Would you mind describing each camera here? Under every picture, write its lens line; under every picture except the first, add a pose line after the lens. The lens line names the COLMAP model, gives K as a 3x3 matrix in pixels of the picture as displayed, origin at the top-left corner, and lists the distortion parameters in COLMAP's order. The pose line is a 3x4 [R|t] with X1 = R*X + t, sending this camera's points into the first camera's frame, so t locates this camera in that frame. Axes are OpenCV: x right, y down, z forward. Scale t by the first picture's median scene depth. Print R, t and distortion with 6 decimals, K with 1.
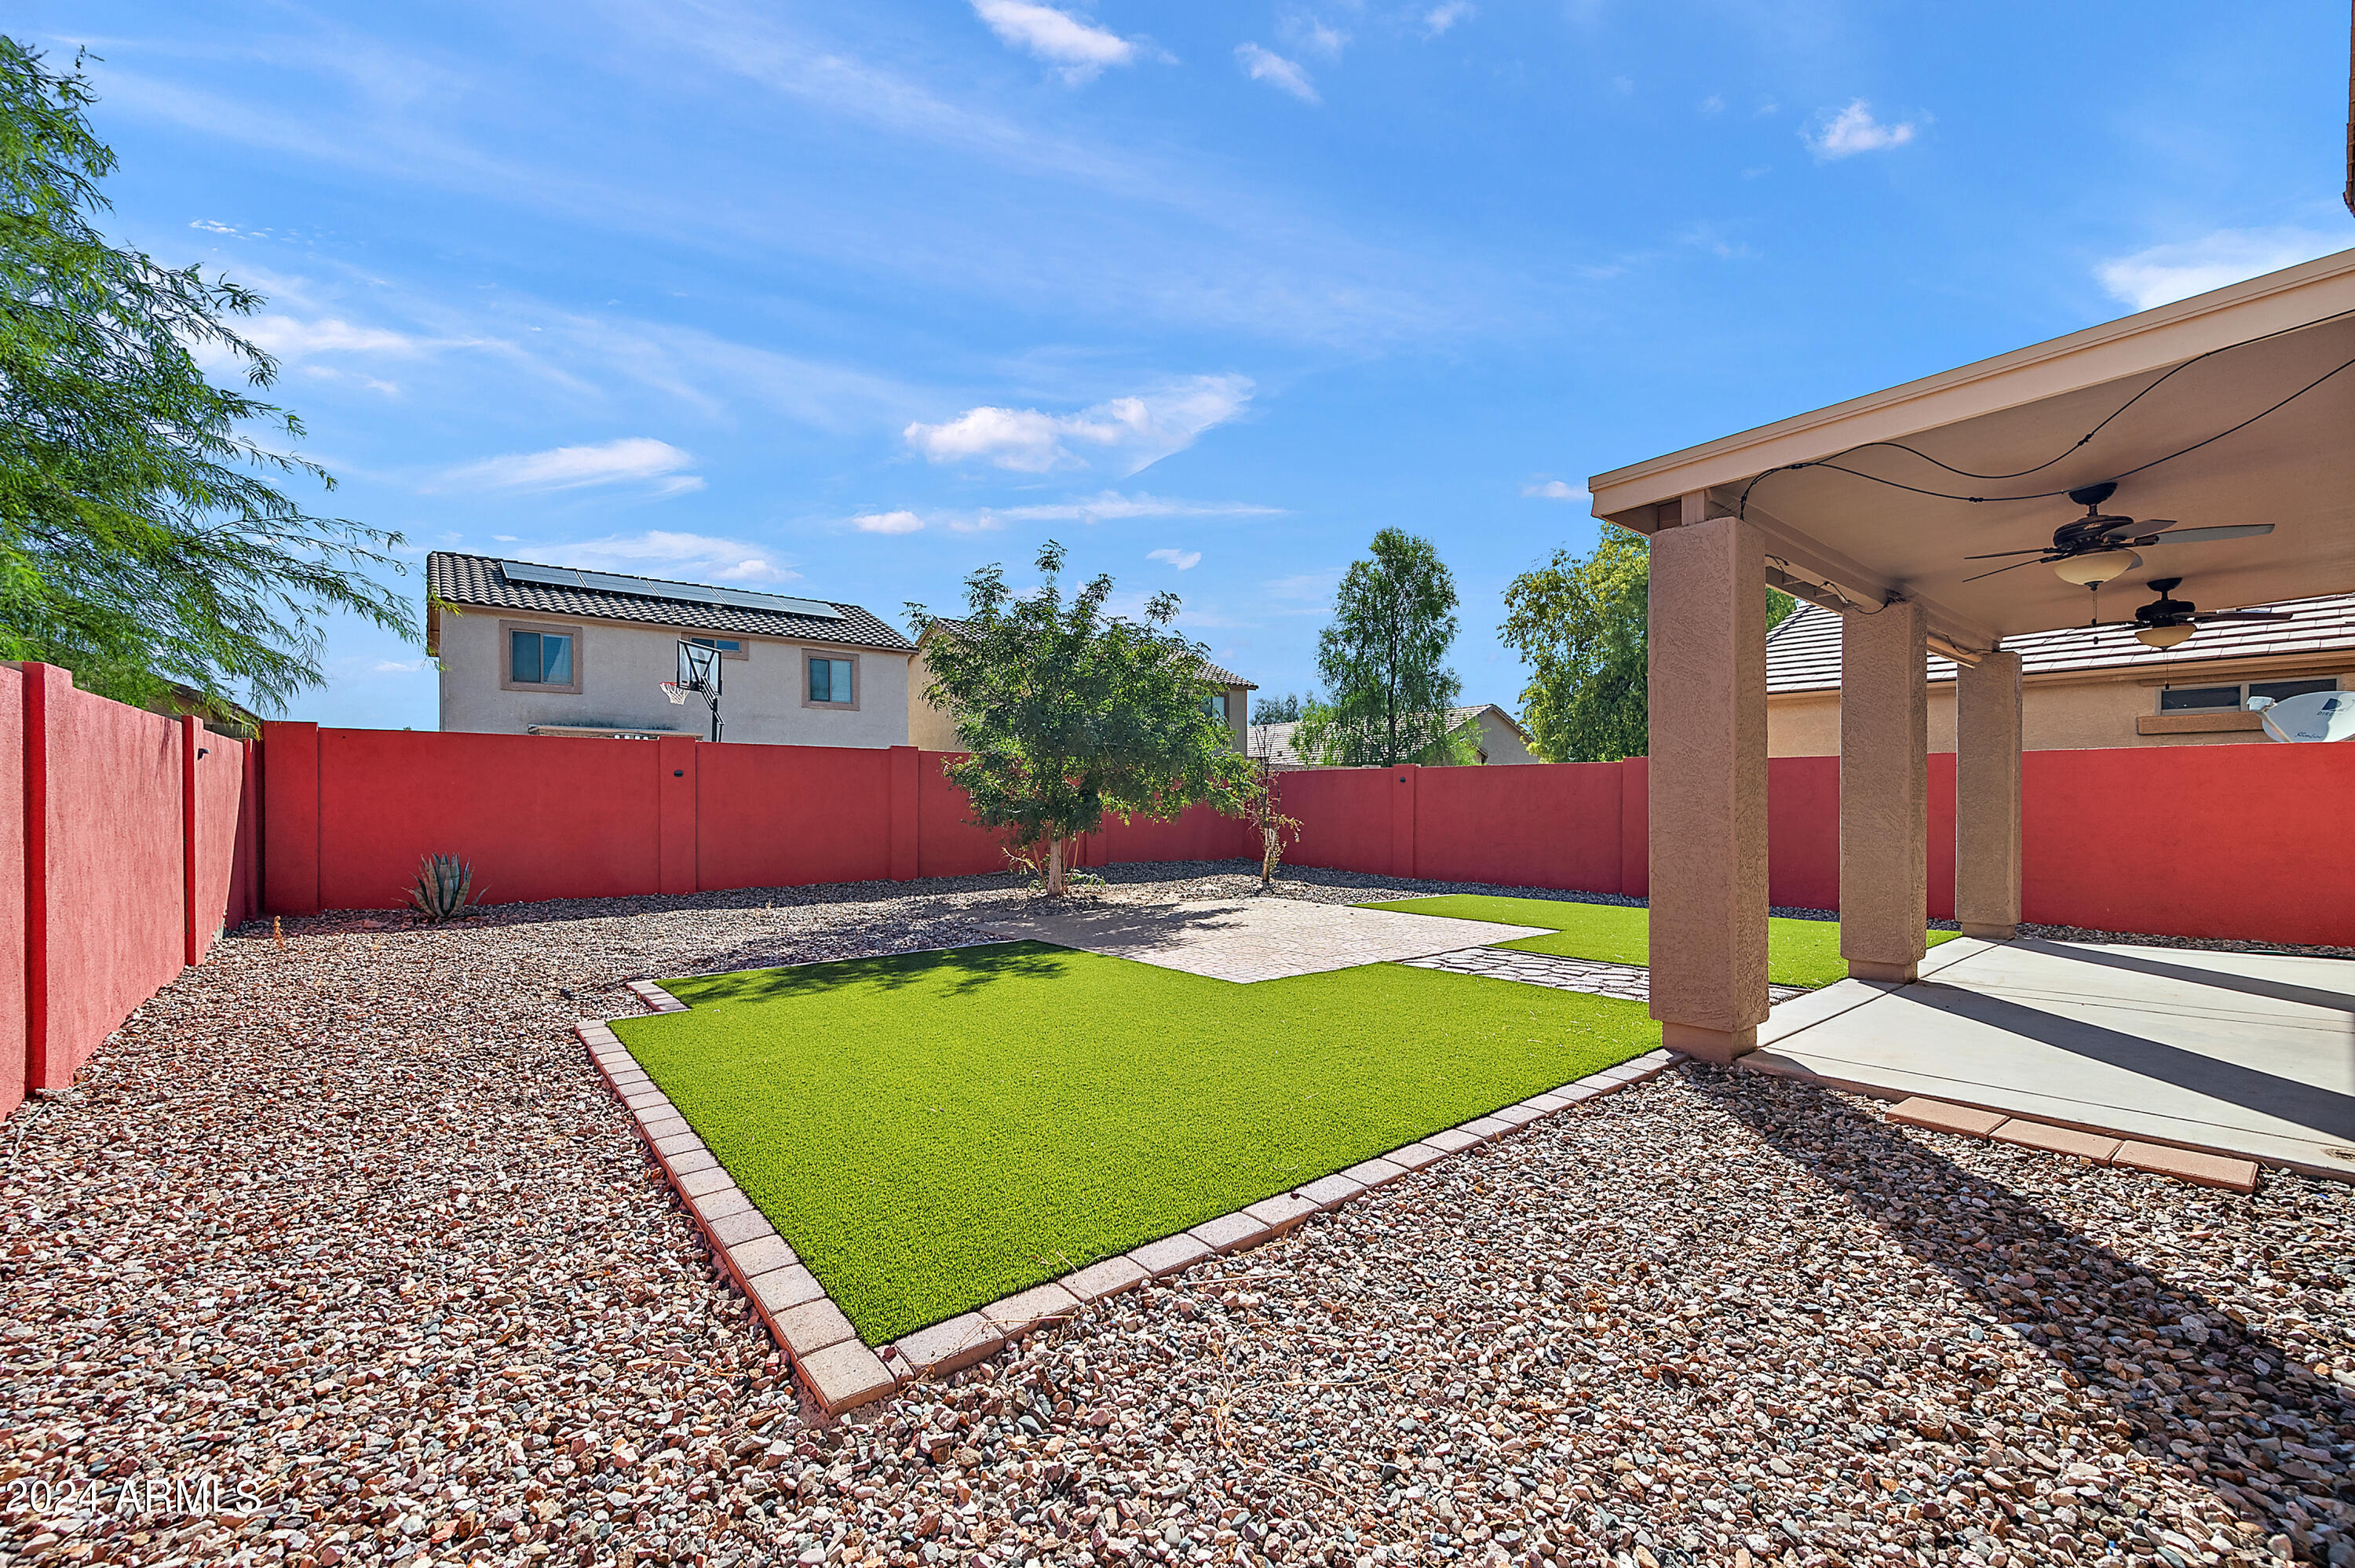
lens RADIAL K [[925.8, 0, 1171.0], [0, 925.8, 802.1], [0, 0, 1]] dist [0.000220, -0.000044]
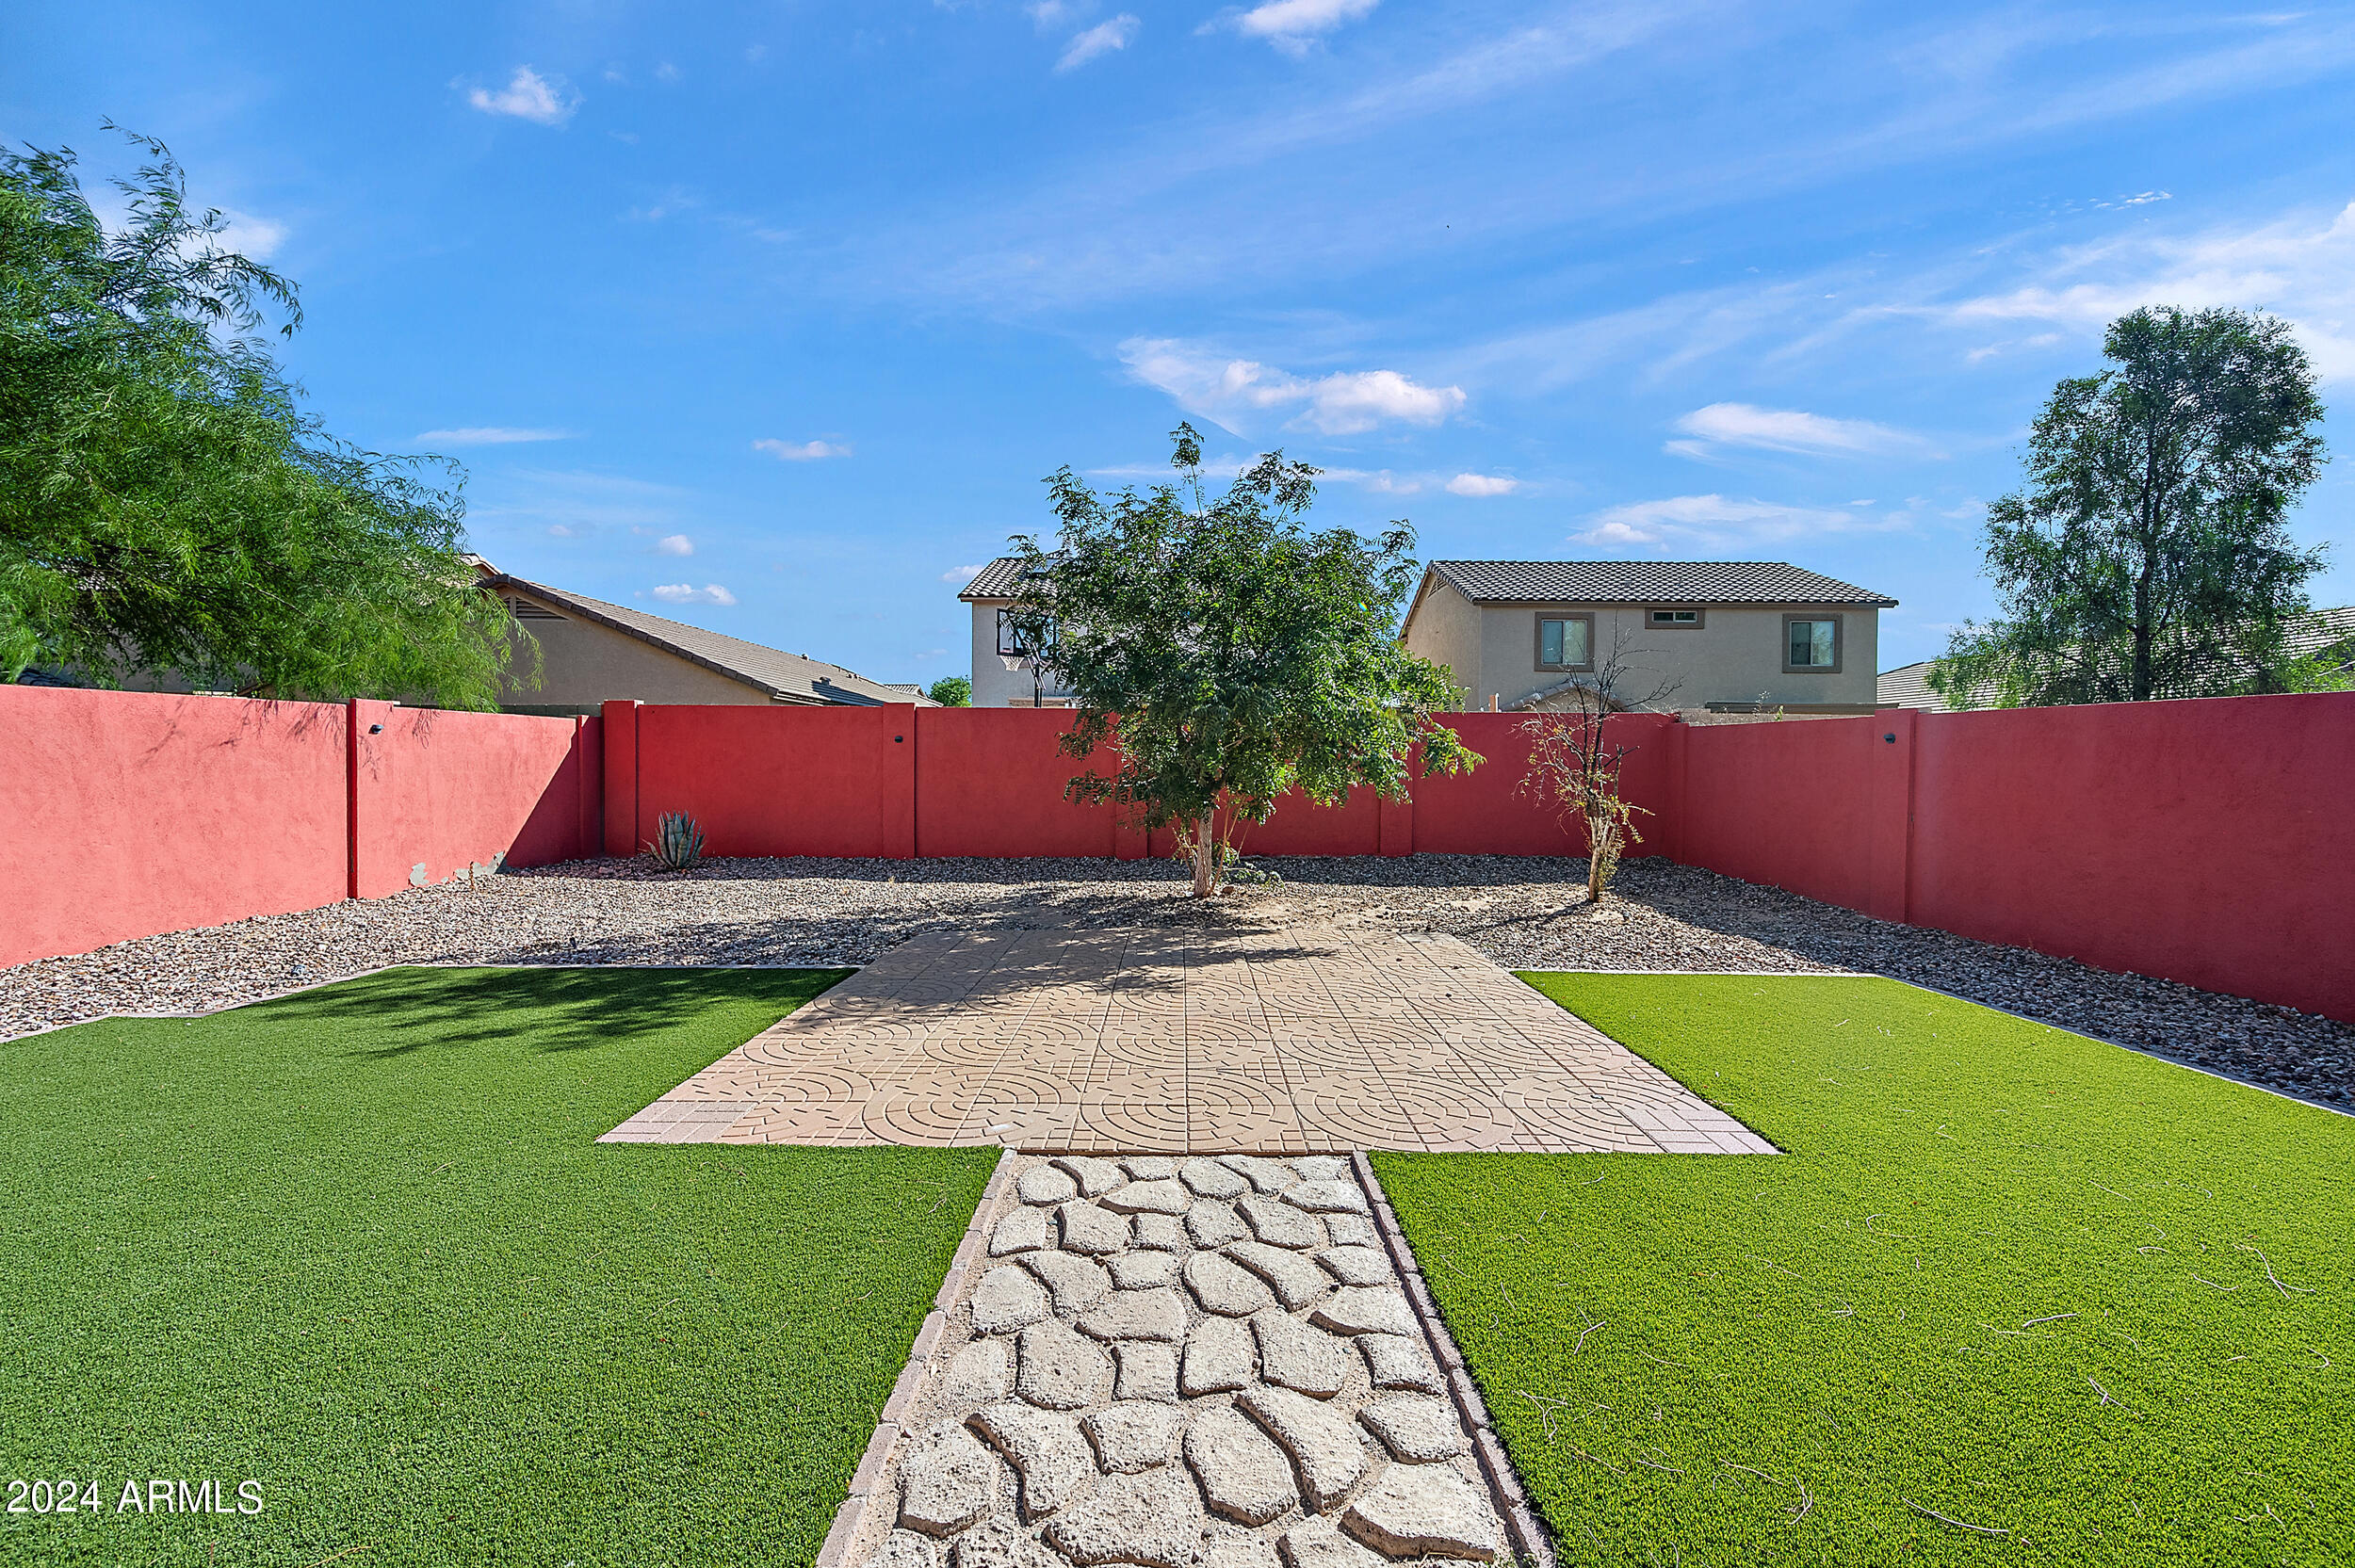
lens RADIAL K [[939.6, 0, 1177.5], [0, 939.6, 784.0], [0, 0, 1]] dist [-0.000179, -0.000265]
pose [[0.785733, 0.018538, -0.618288, 0.125456], [-0.005539, 0.999722, 0.022936, -0.003157], [0.618542, -0.014596, 0.785617, 0.142592]]
